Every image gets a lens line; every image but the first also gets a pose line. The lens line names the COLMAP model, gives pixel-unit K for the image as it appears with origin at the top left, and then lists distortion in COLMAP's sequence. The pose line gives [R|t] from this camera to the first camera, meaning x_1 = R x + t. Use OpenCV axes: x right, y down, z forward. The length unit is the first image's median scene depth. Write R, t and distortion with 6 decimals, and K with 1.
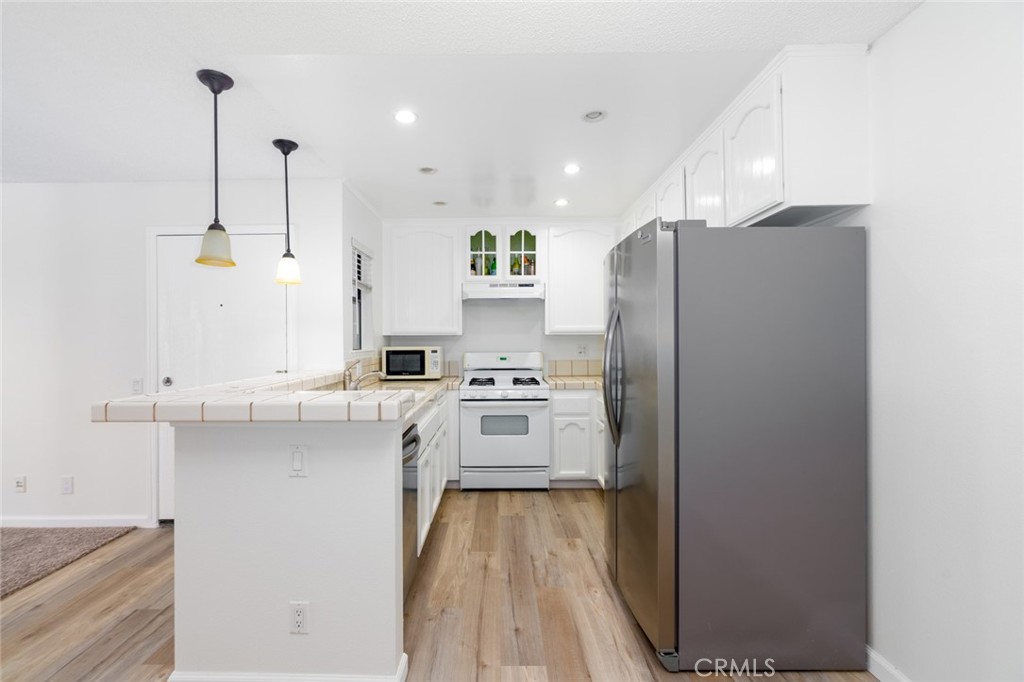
lens RADIAL K [[451.3, 0, 498.1], [0, 451.3, 341.4], [0, 0, 1]] dist [-0.015252, 0.004662]
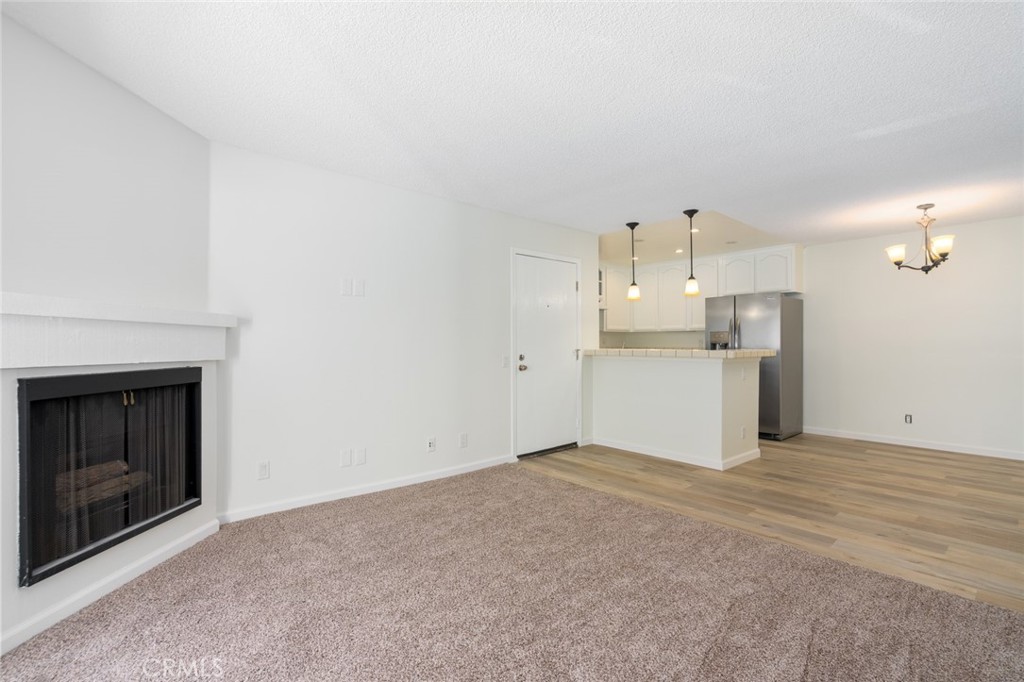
lens RADIAL K [[472.9, 0, 508.3], [0, 472.9, 345.3], [0, 0, 1]] dist [-0.010173, 0.005299]
pose [[0.748674, 0.001385, 0.662937, -1.423020], [-0.001701, 0.999999, -0.000168, 0.040753], [-0.662936, -0.001001, 0.748675, -0.078087]]
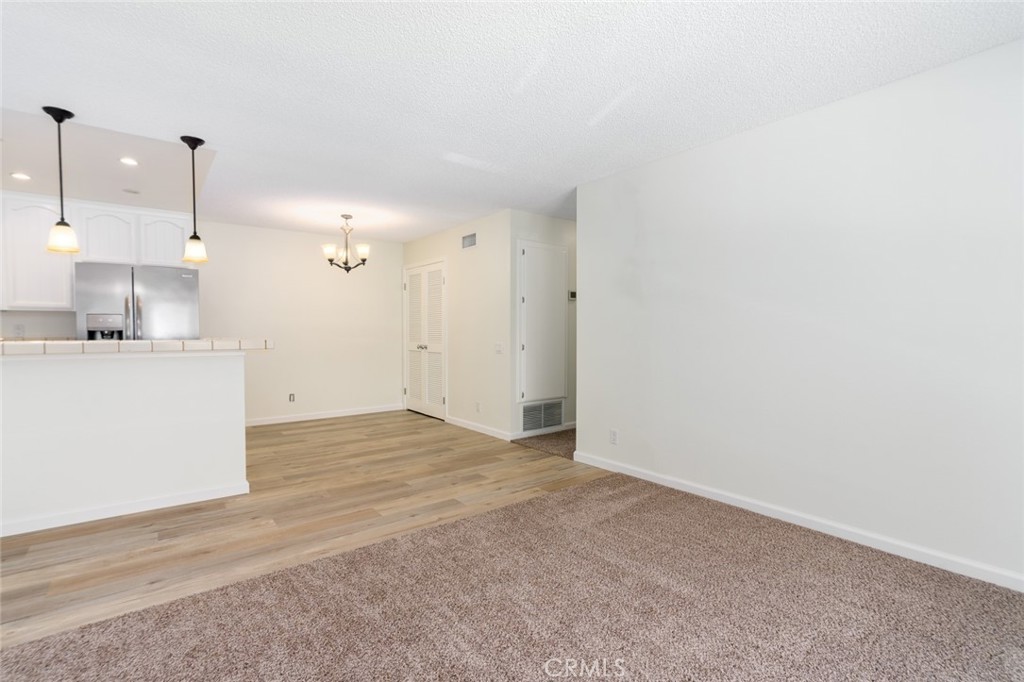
lens RADIAL K [[472.9, 0, 501.6], [0, 472.9, 338.5], [0, 0, 1]] dist [-0.010173, 0.005299]
pose [[-0.609708, -0.007930, 0.792587, -1.281187], [0.006319, 0.999870, 0.014864, 0.039857], [-0.792601, 0.014071, -0.609578, 0.575147]]
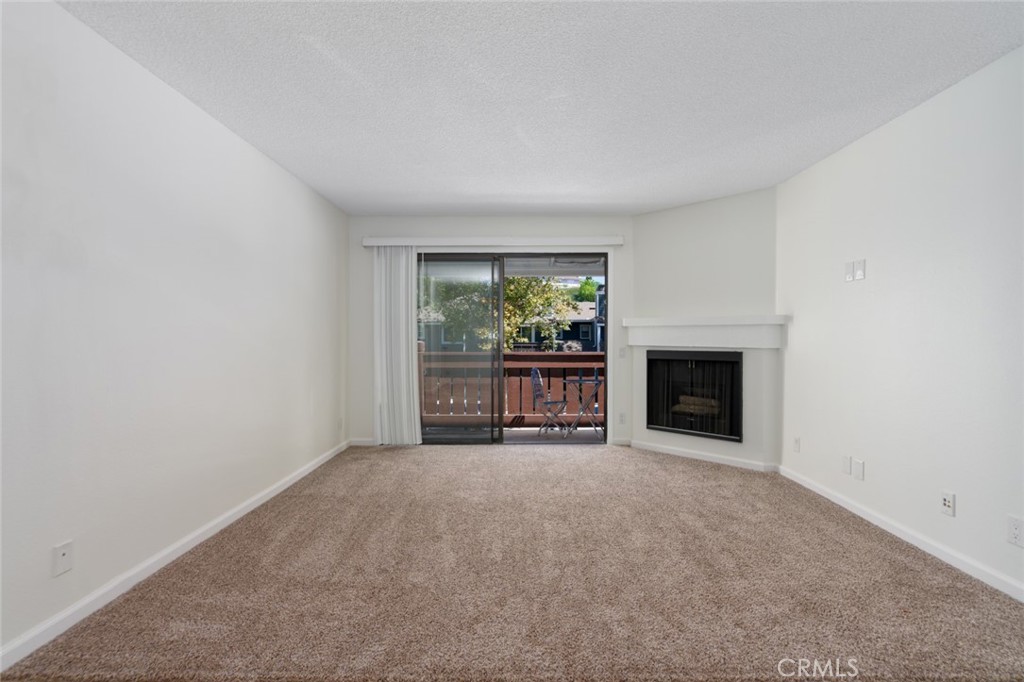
lens RADIAL K [[472.9, 0, 517.9], [0, 472.9, 346.0], [0, 0, 1]] dist [-0.010173, 0.005299]
pose [[0.004667, 0.020612, -0.999777, -0.251659], [-0.000590, 0.999787, 0.020609, 0.038504], [0.999989, 0.000493, 0.004678, 0.237282]]
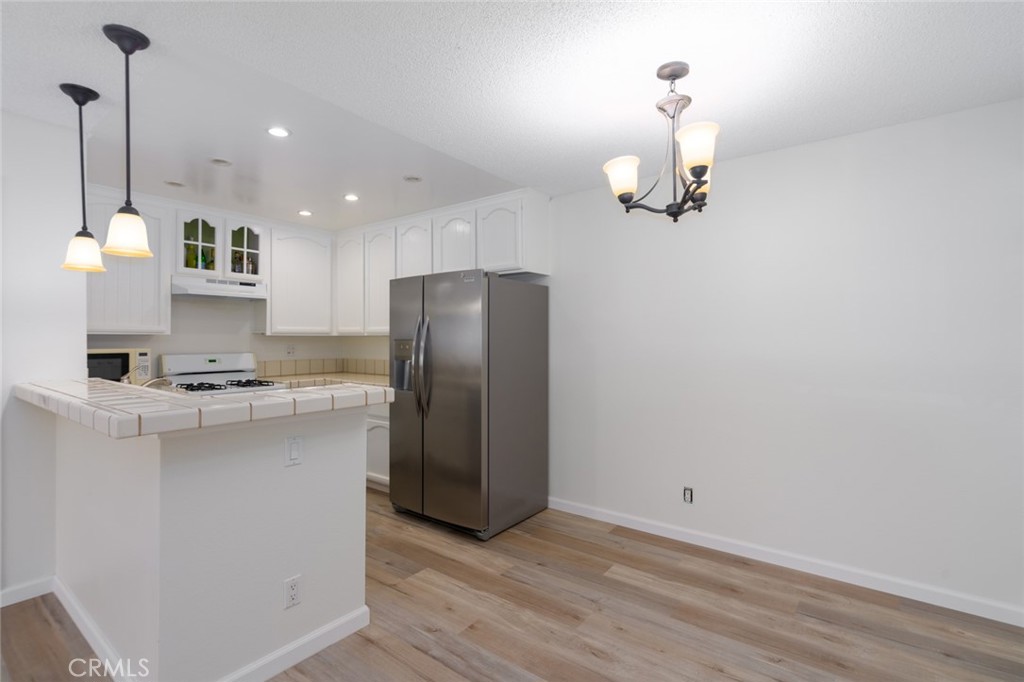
lens RADIAL K [[472.9, 0, 503.2], [0, 472.9, 335.5], [0, 0, 1]] dist [-0.010173, 0.005299]
pose [[0.602592, 0.010459, 0.797981, -0.450777], [-0.002516, 0.999934, -0.011206, -0.004295], [-0.798045, 0.004745, 0.602579, -0.054620]]
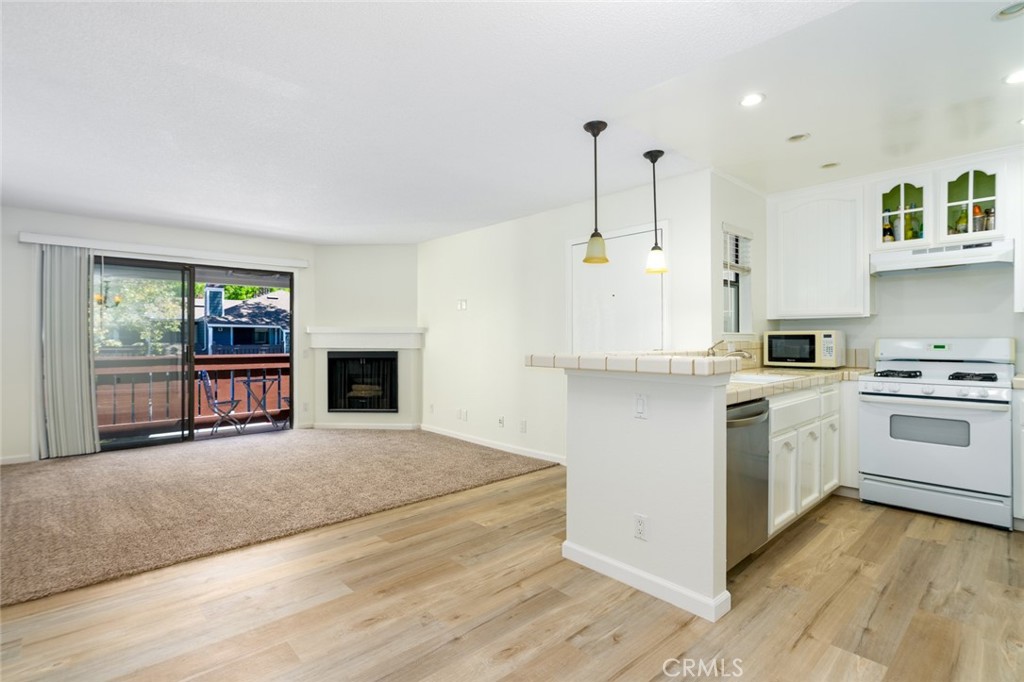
lens RADIAL K [[496.7, 0, 502.0], [0, 496.7, 340.6], [0, 0, 1]] dist [-0.013329, 0.007323]
pose [[0.674834, 0.004618, -0.737956, 0.144667], [-0.002356, 0.999989, 0.004103, 0.029950], [0.737966, -0.001031, 0.674837, -0.112682]]
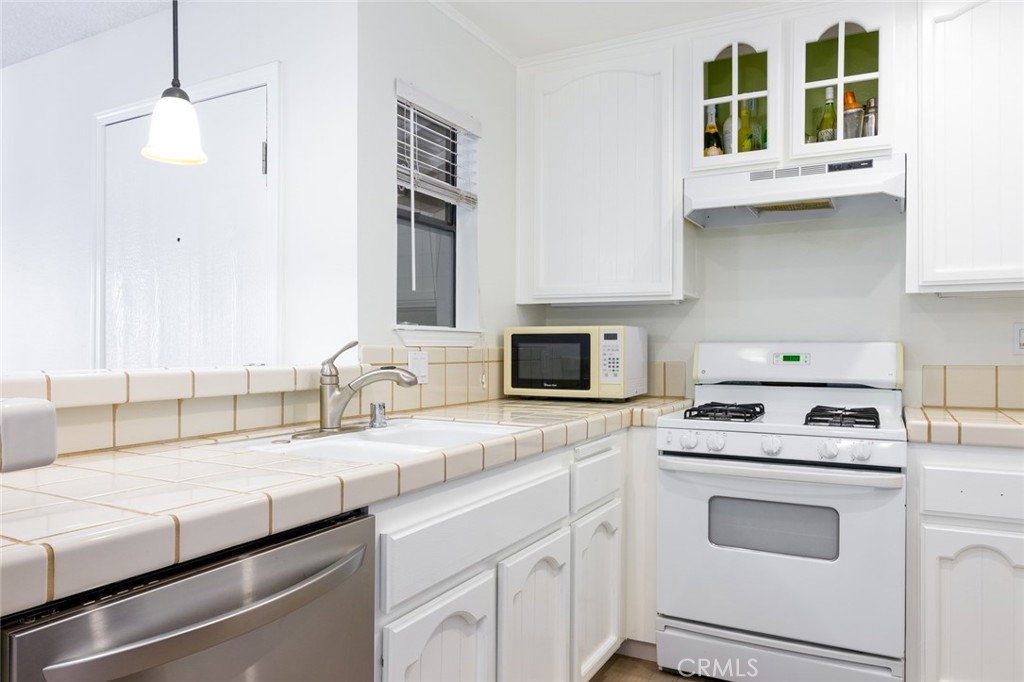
lens RADIAL K [[708.6, 0, 505.4], [0, 708.6, 349.6], [0, 0, 1]] dist [-0.008046, 0.005059]
pose [[0.880222, 0.009238, -0.474473, 0.098451], [-0.009077, 0.999955, 0.002630, 0.035527], [0.474476, 0.001992, 0.880266, 0.360869]]
